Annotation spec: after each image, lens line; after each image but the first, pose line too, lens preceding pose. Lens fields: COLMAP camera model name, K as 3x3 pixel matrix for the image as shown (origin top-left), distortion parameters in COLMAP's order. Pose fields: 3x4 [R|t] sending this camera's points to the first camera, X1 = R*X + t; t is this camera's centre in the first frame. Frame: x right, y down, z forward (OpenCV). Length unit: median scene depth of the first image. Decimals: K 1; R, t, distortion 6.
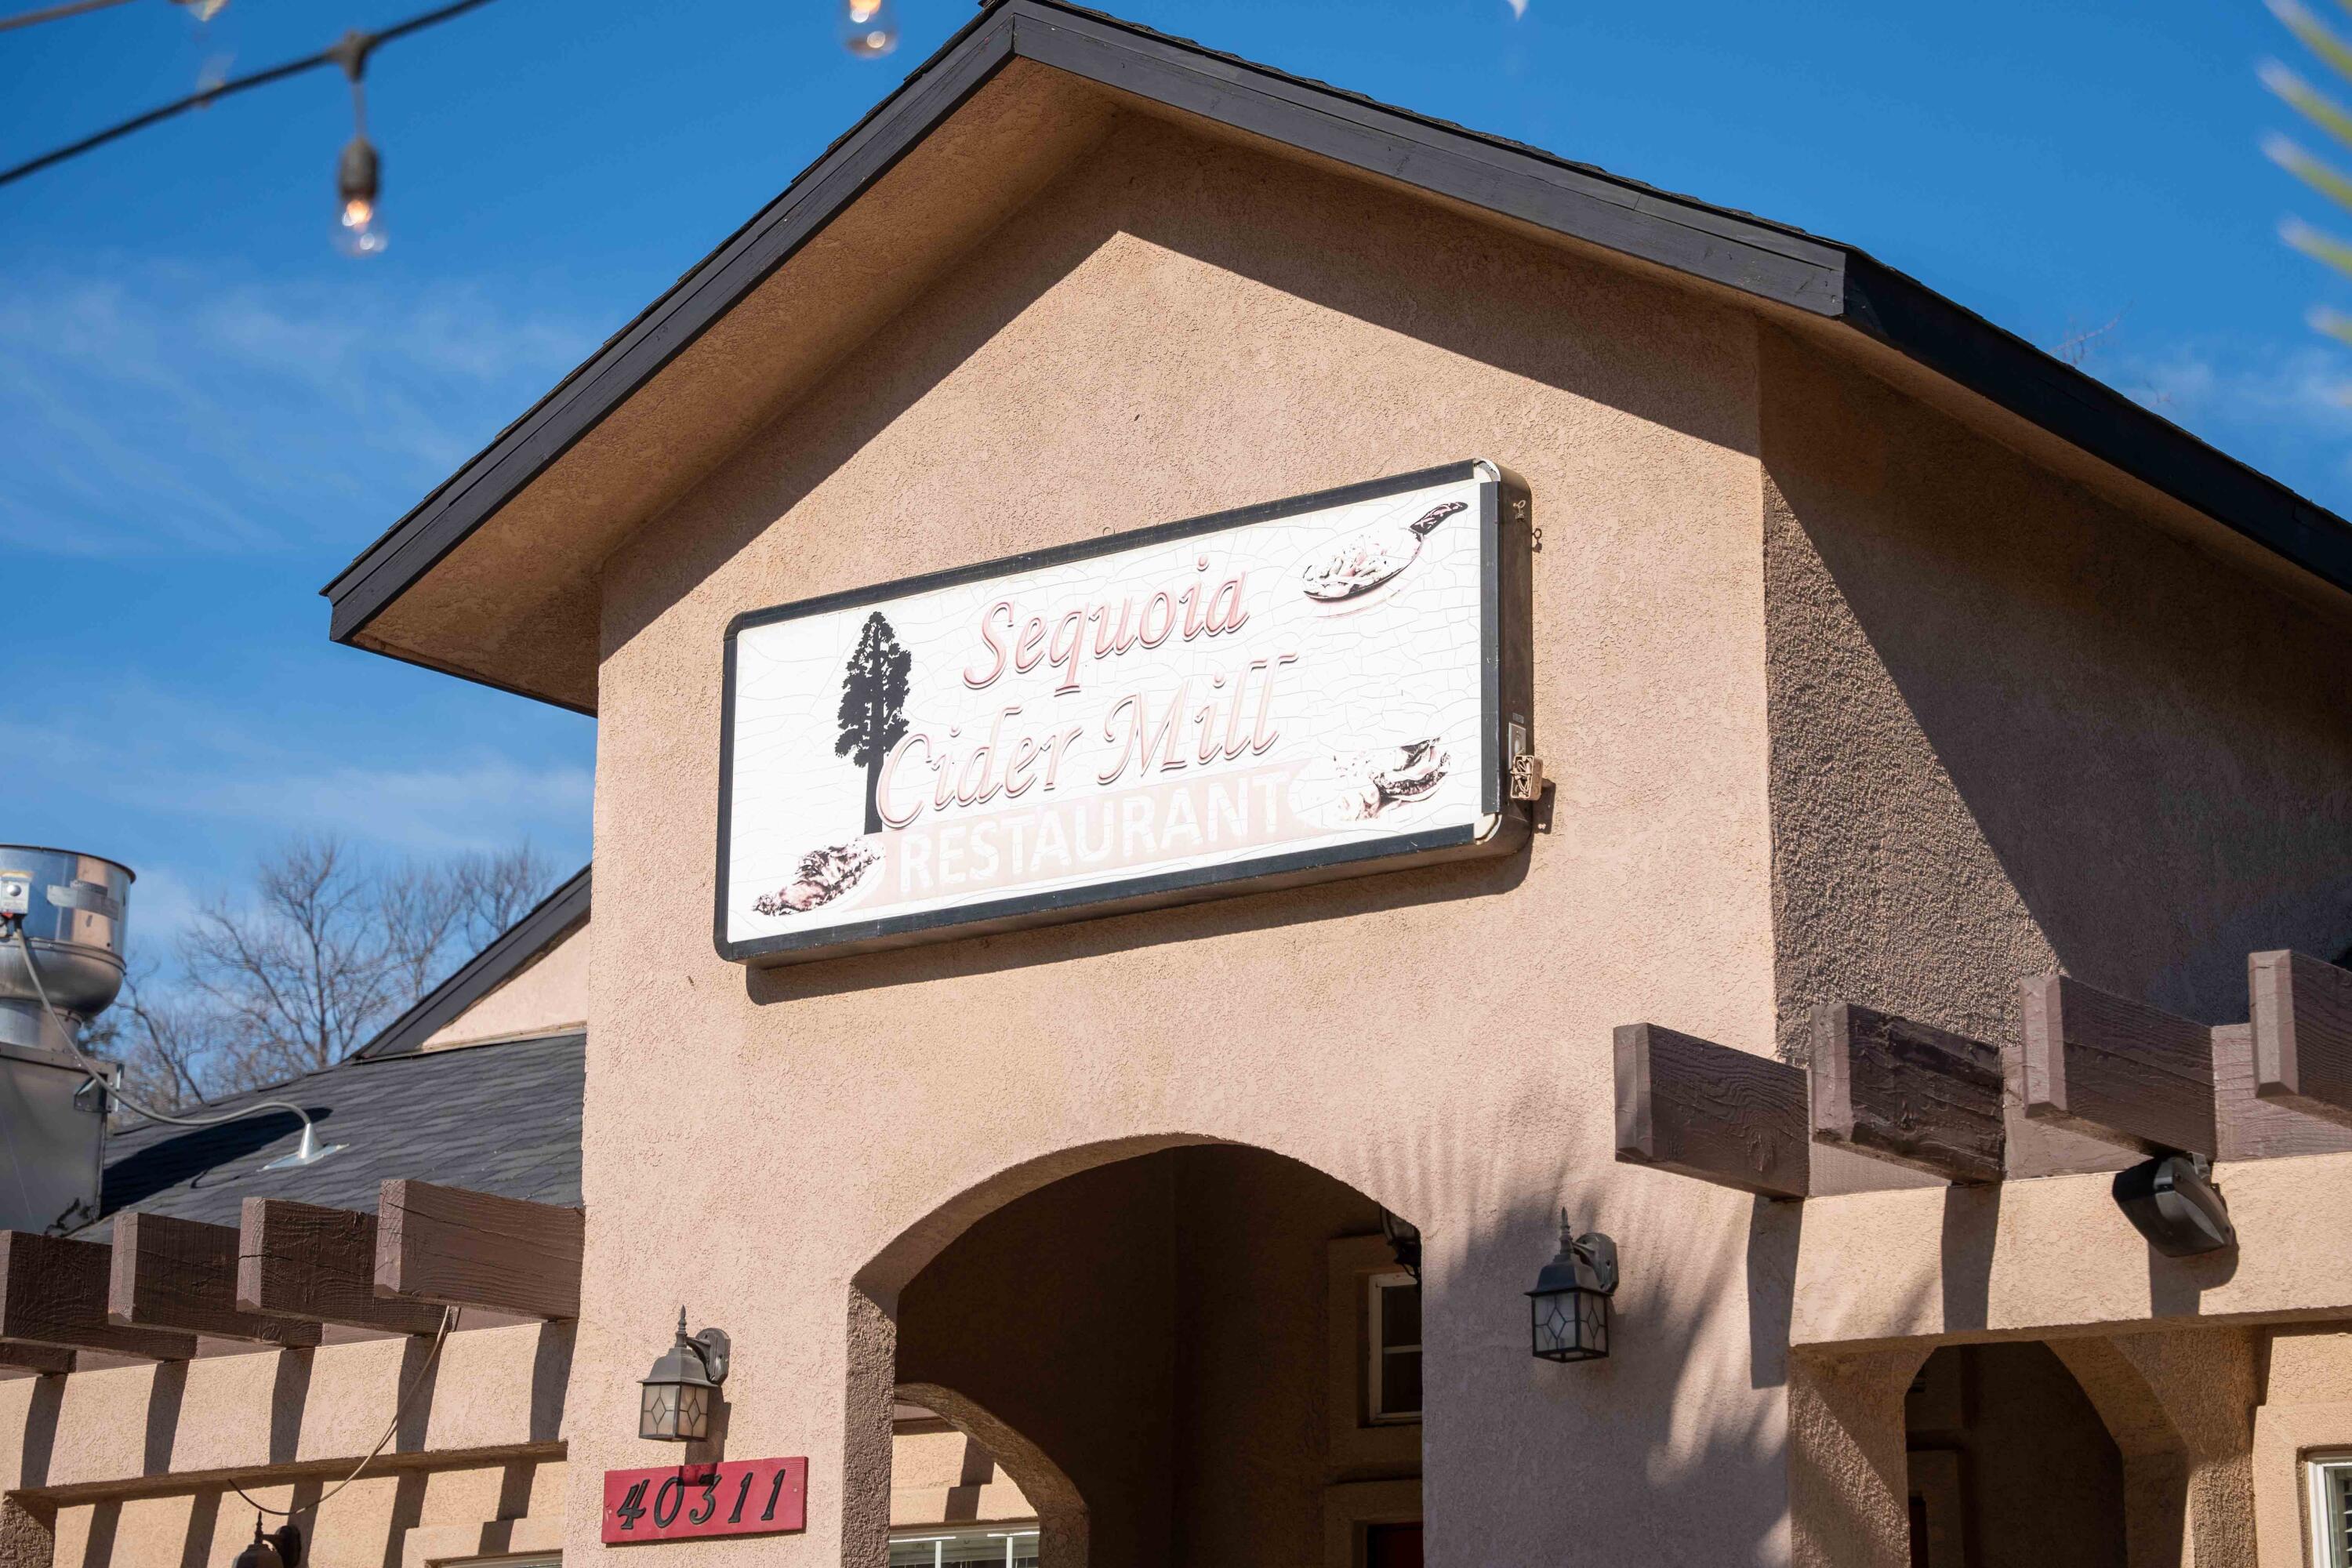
lens RADIAL K [[4843.5, 0, 1176.0], [0, 4843.5, 784.0], [0, 0, 1]] dist [0.290147, 0.474535]
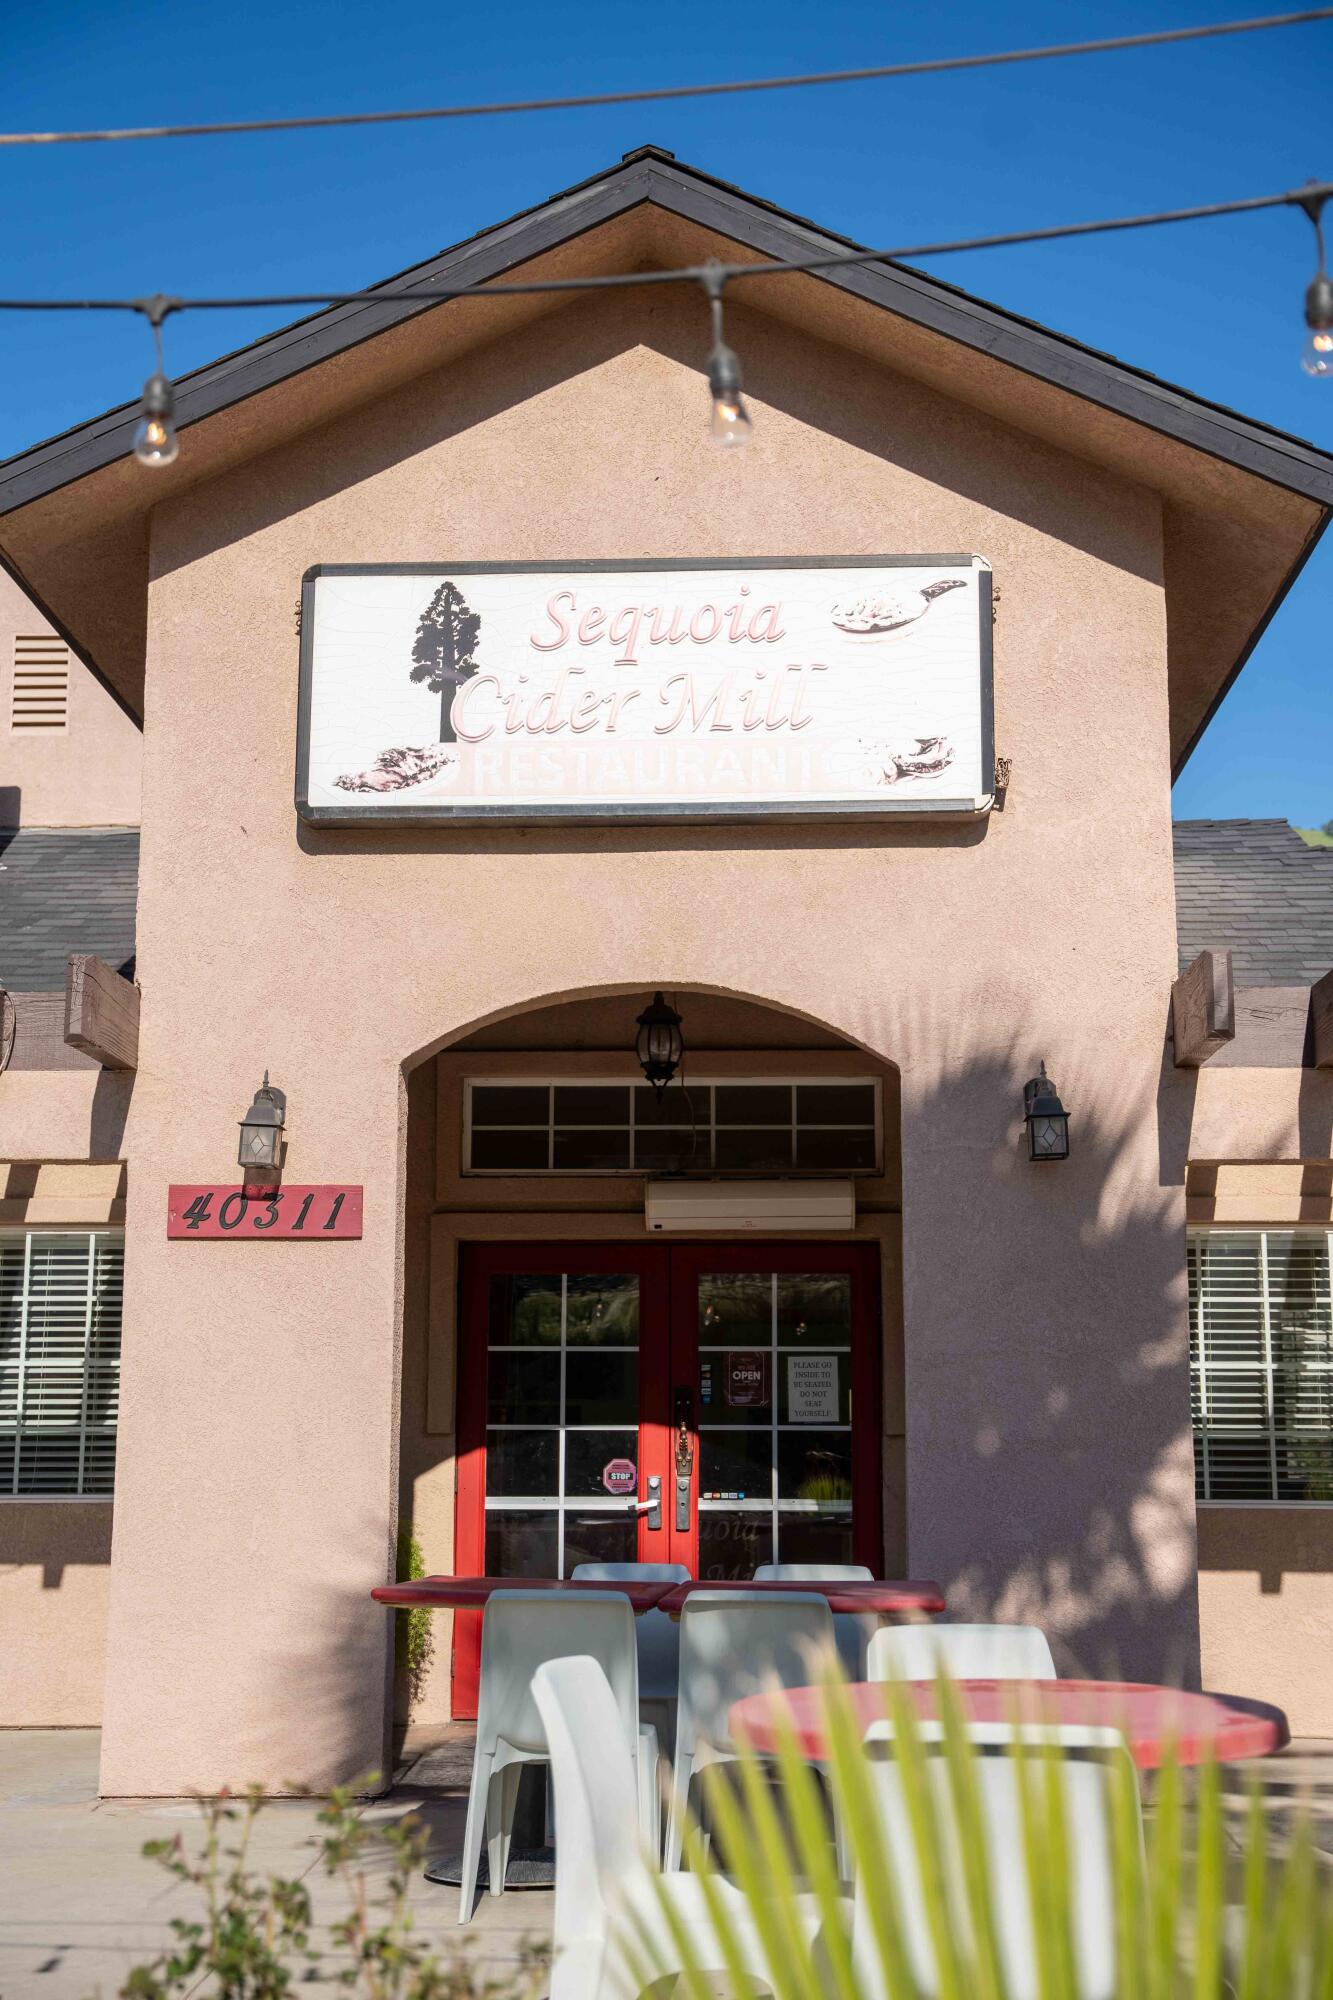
lens RADIAL K [[2653.3, 0, 666.5], [0, 2653.3, 1000.0], [0, 0, 1]] dist [0.084363, 0.043456]
pose [[0.836922, 0.093836, 0.539218, -0.417364], [-0.129625, 0.991147, 0.028710, 0.053826], [-0.531751, -0.093924, 0.841676, 0.331605]]
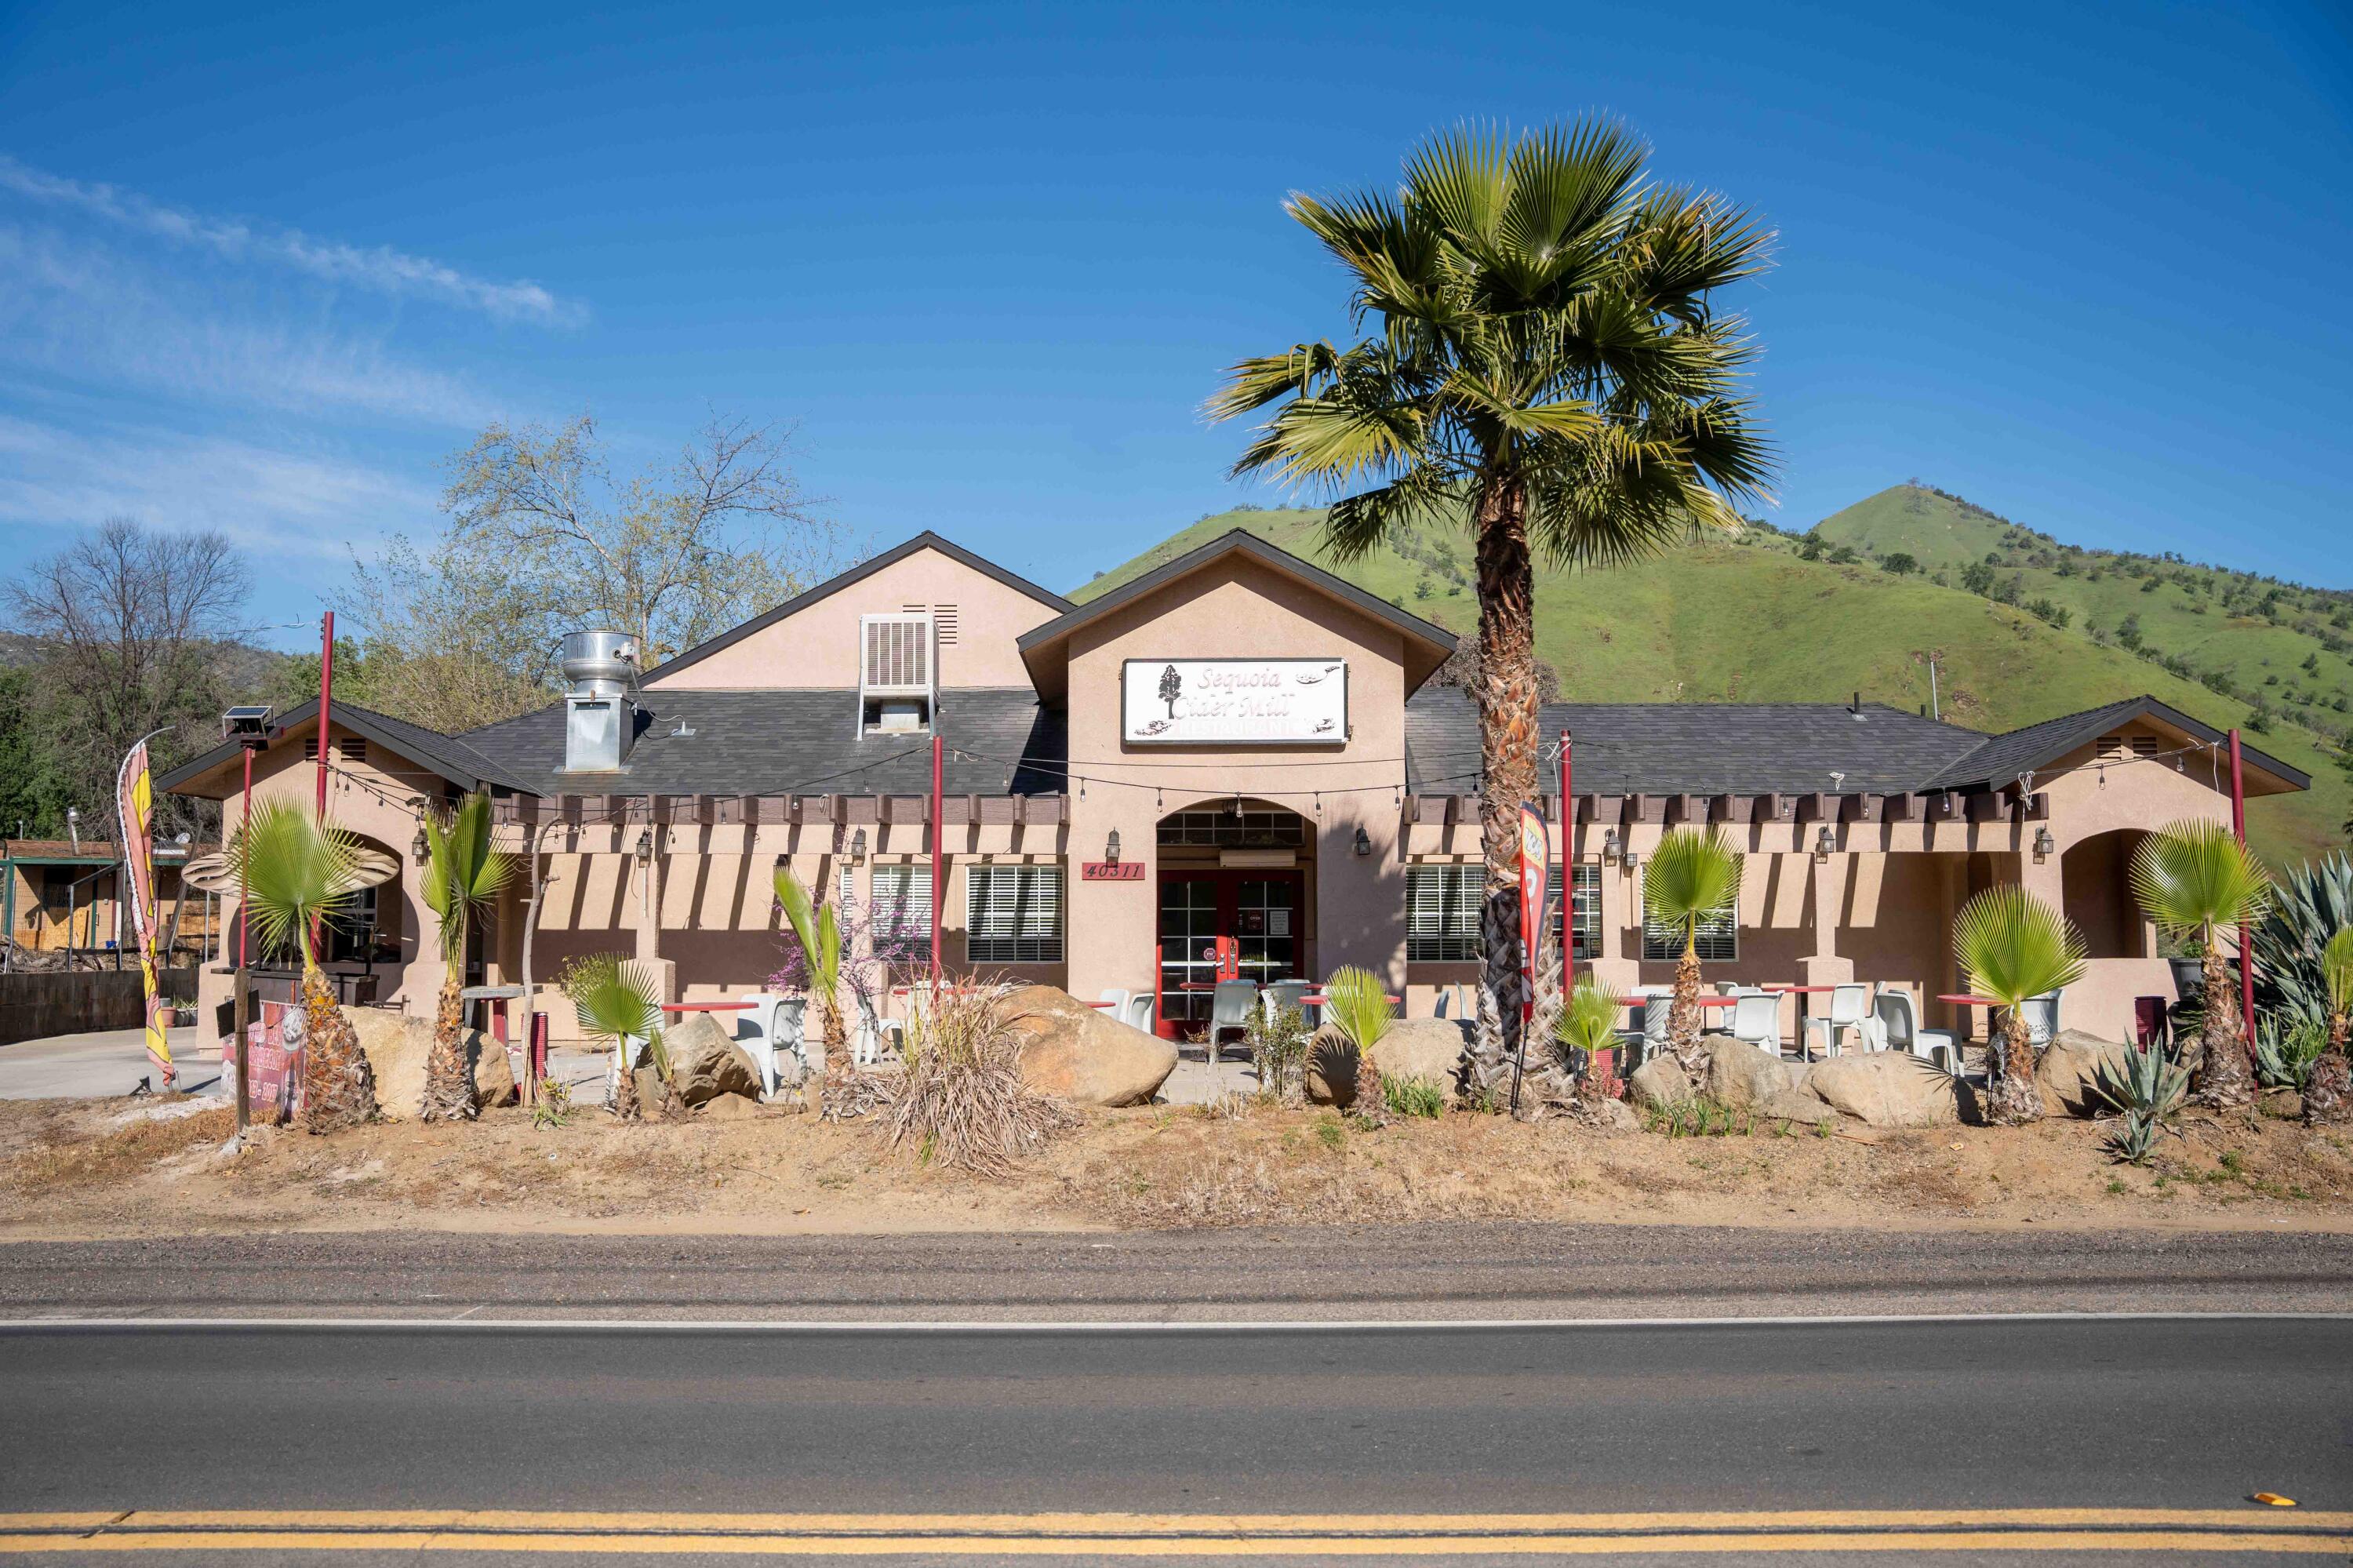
lens RADIAL K [[2095.2, 0, 1176.5], [0, 2095.2, 784.0], [0, 0, 1]] dist [-0.094432, 0.192228]
pose [[0.808618, 0.039479, 0.587007, -1.145879], [-0.134790, 0.983639, 0.119522, -0.155180], [-0.572685, -0.175771, 0.800710, -0.479700]]
